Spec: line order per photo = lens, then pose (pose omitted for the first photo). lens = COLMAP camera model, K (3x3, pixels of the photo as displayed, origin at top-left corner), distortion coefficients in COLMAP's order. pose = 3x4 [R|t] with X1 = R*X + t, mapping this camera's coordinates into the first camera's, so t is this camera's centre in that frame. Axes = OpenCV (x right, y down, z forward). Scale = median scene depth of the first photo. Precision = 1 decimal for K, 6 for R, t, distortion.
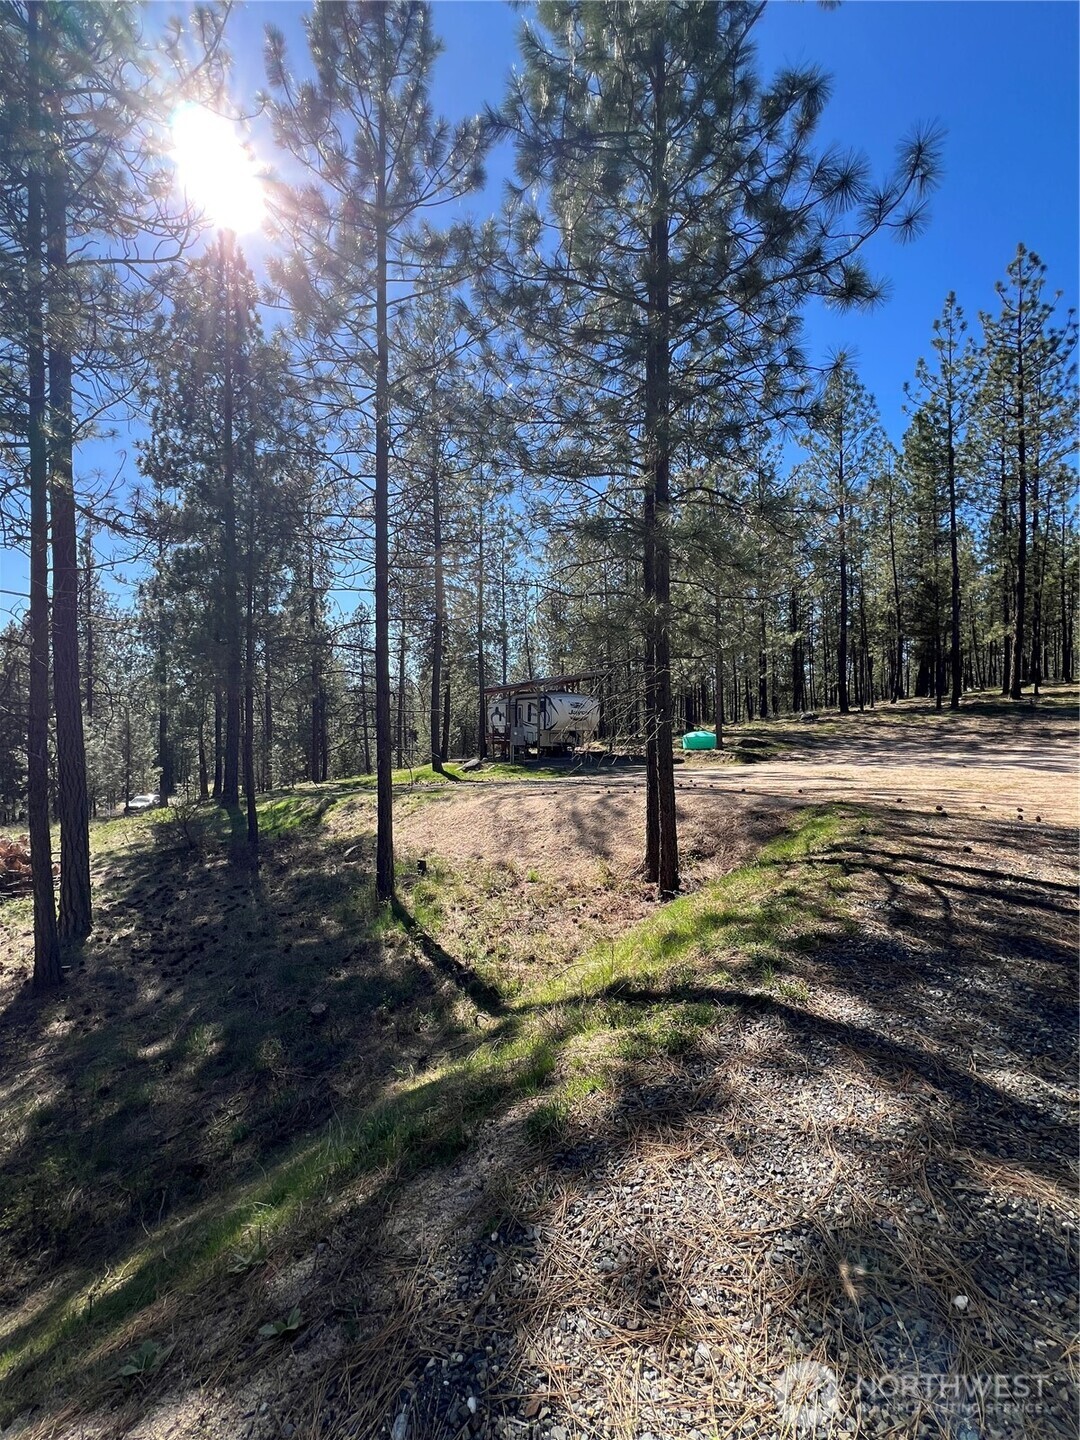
lens RADIAL K [[578.3, 0, 542.2], [0, 578.3, 718.7], [0, 0, 1]] dist [-0.001699, 0.000337]
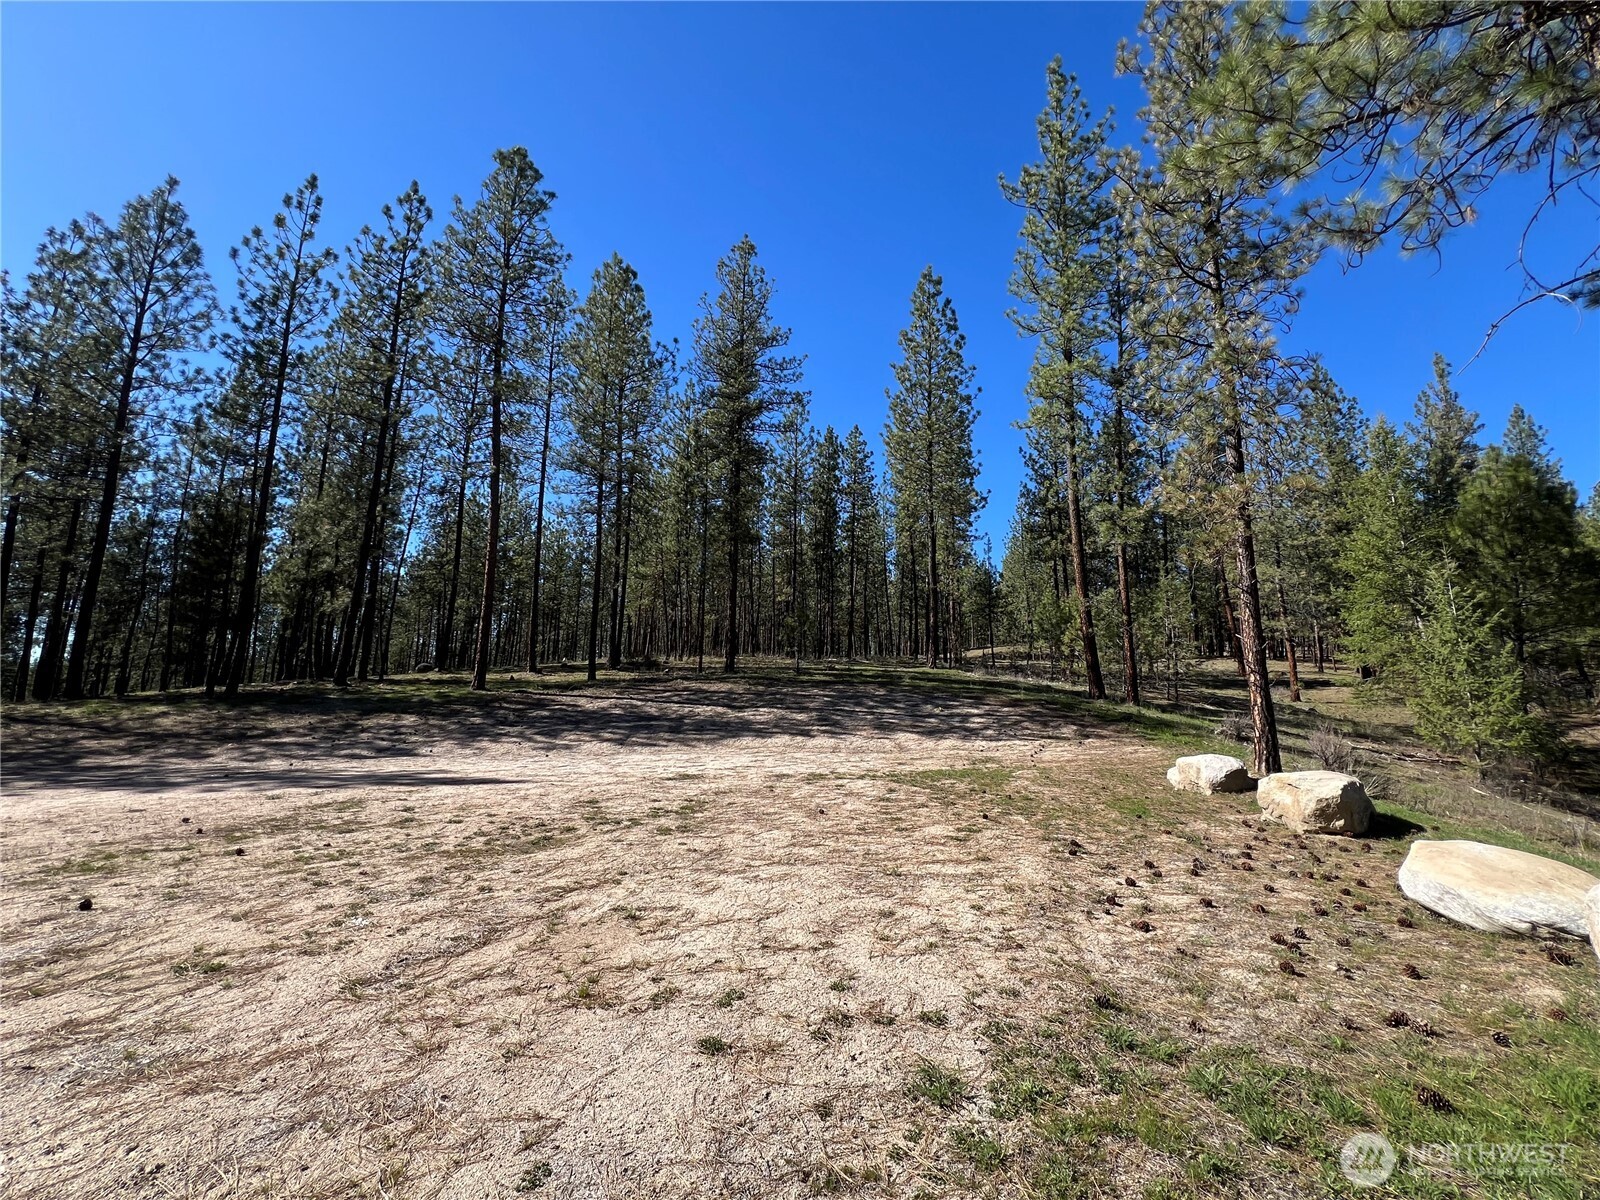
lens RADIAL K [[644.4, 0, 802.7], [0, 644.4, 594.8], [0, 0, 1]] dist [0.000194, 0.000213]
pose [[0.592465, 0.147956, 0.791893, 0.499546], [-0.013535, 0.984679, -0.173850, -0.013627], [-0.805482, 0.092281, 0.585391, -0.026932]]
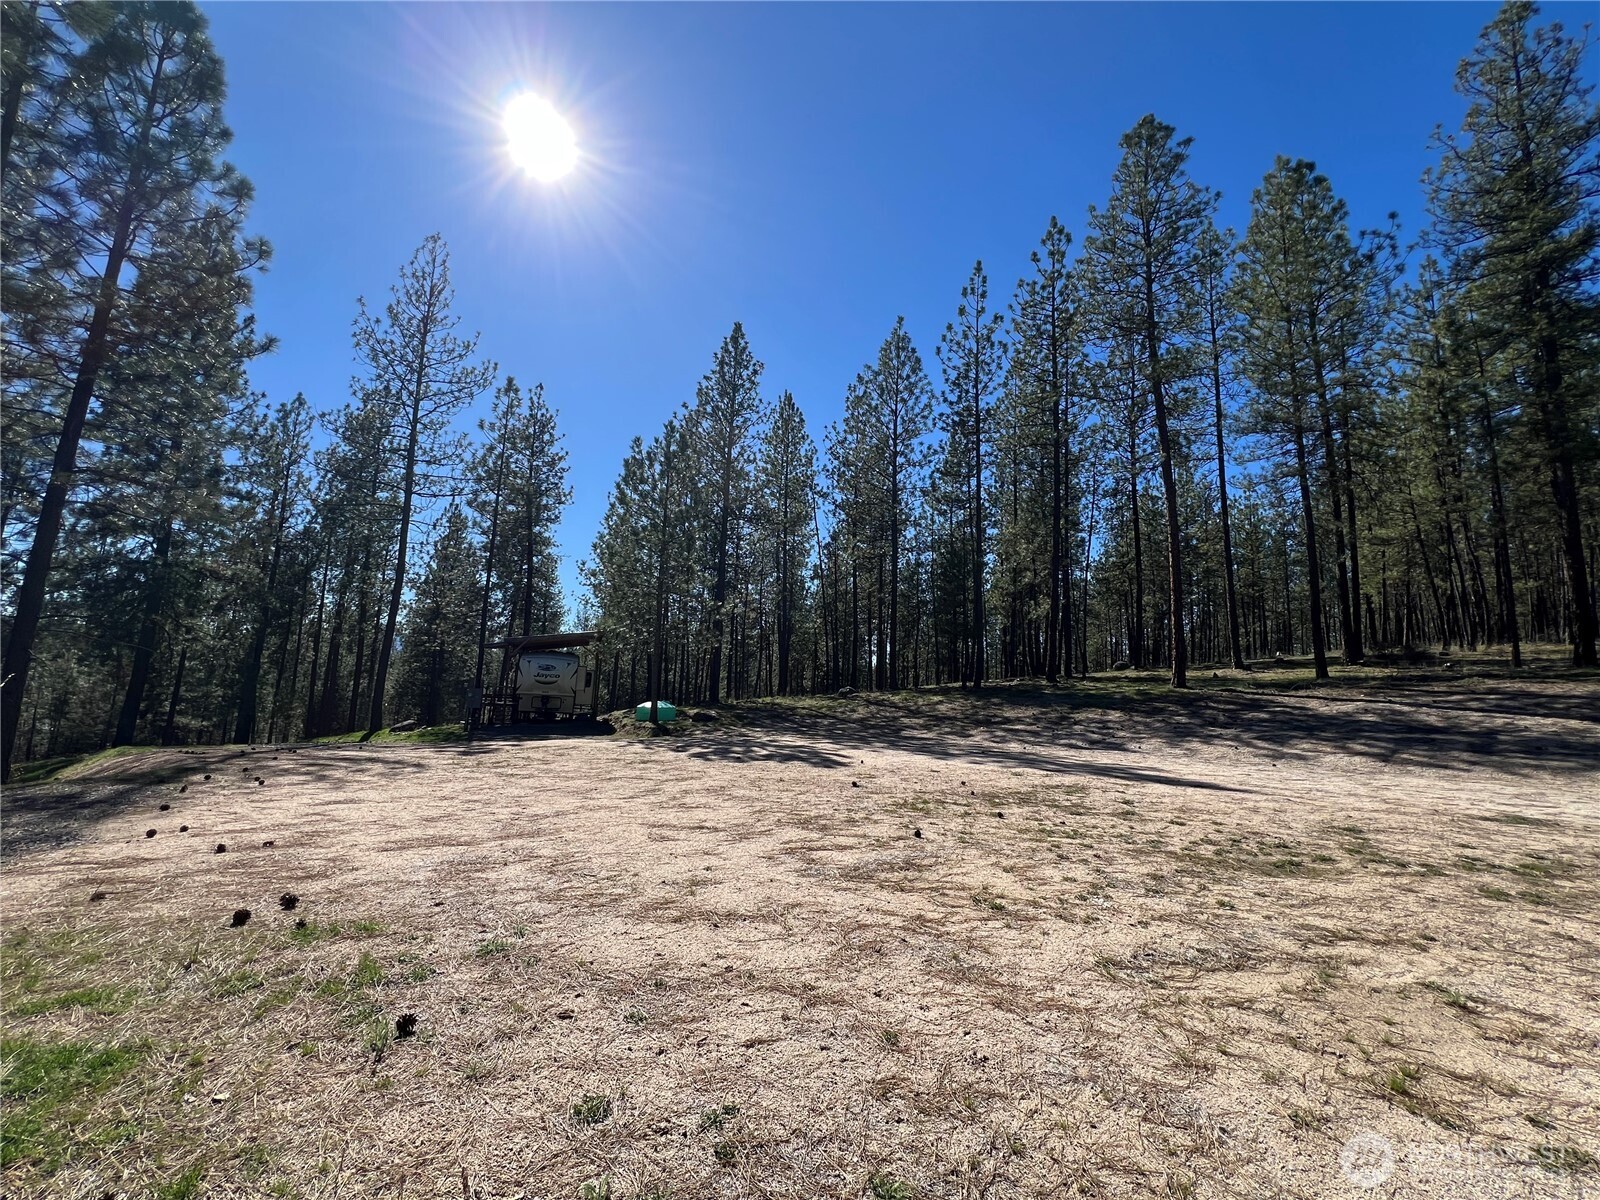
lens RADIAL K [[642.5, 0, 797.8], [0, 642.5, 598.7], [0, 0, 1]] dist [-0.001699, 0.000337]
pose [[0.997608, 0.039354, -0.056829, 0.499963], [-0.046727, 0.989762, -0.134861, -0.011863], [0.050940, 0.137194, 0.989234, -0.014301]]
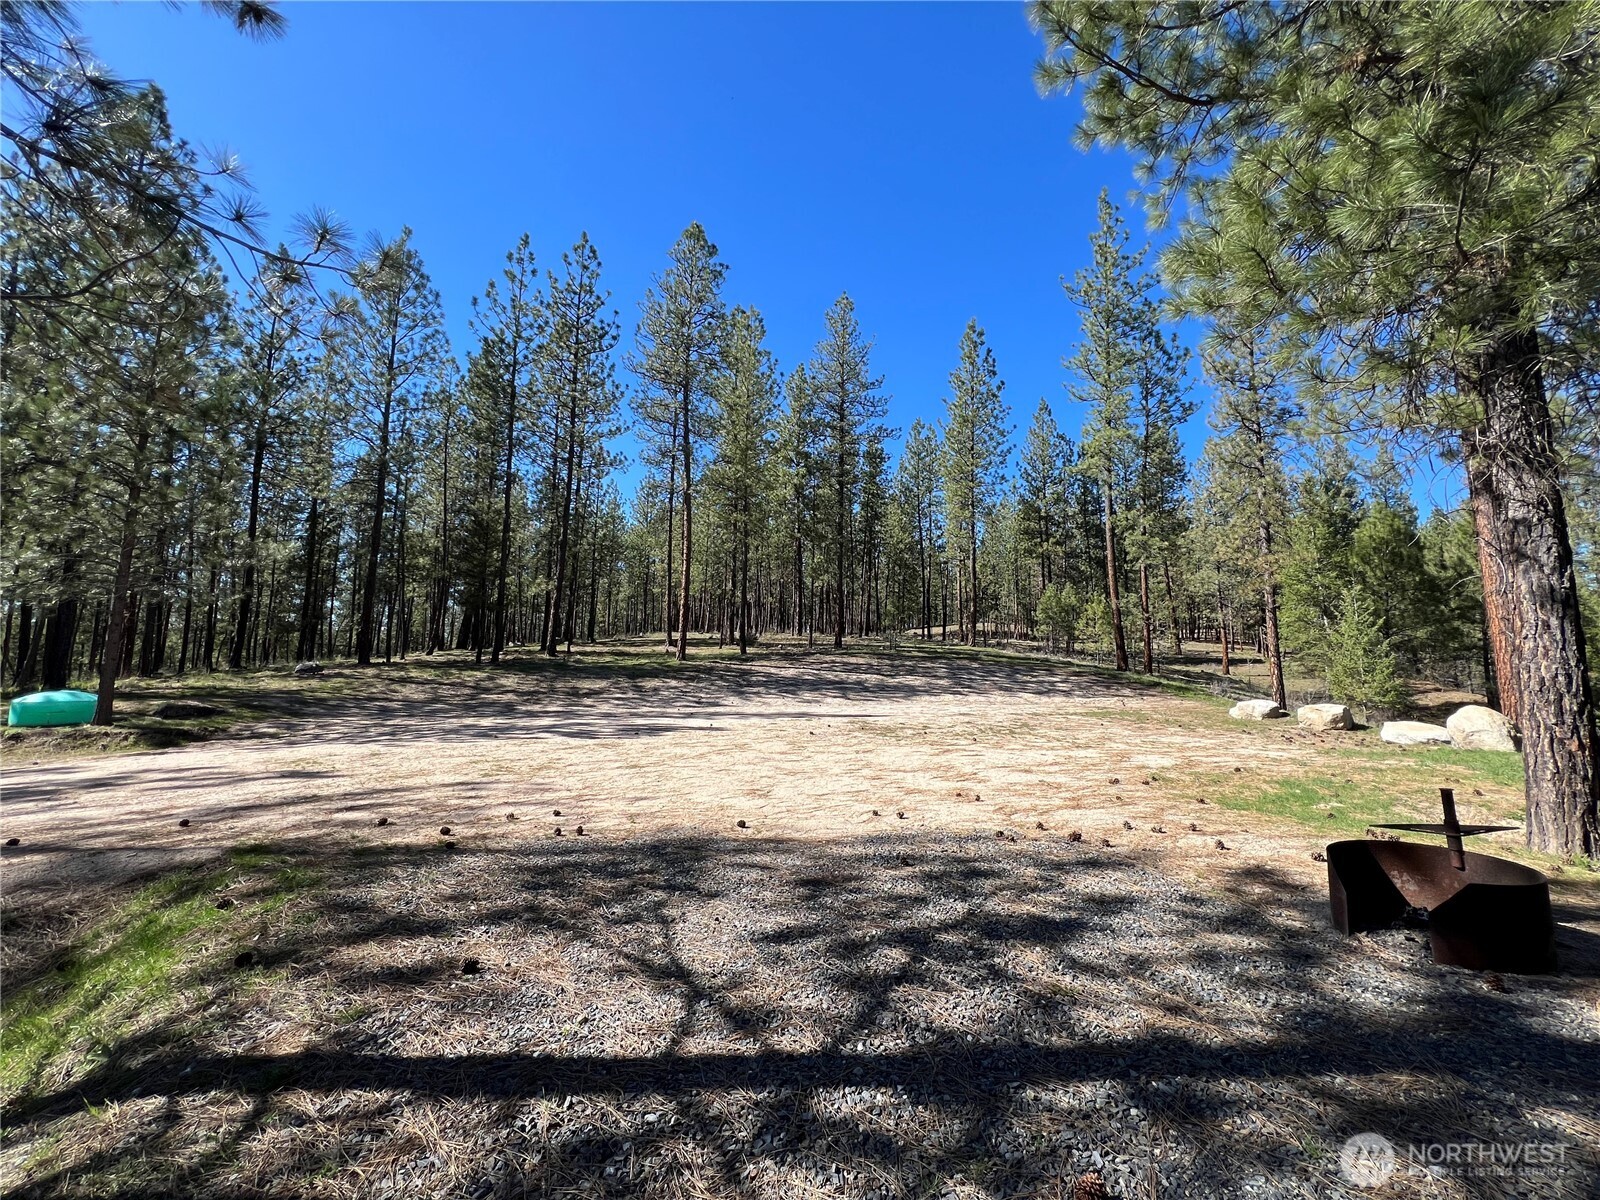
lens RADIAL K [[642.5, 0, 797.8], [0, 642.5, 598.7], [0, 0, 1]] dist [-0.001699, 0.000337]
pose [[0.492325, 0.119763, 0.862133, 0.076301], [-0.020334, 0.991801, -0.126164, -0.001599], [-0.870174, 0.044583, 0.490724, 0.099878]]
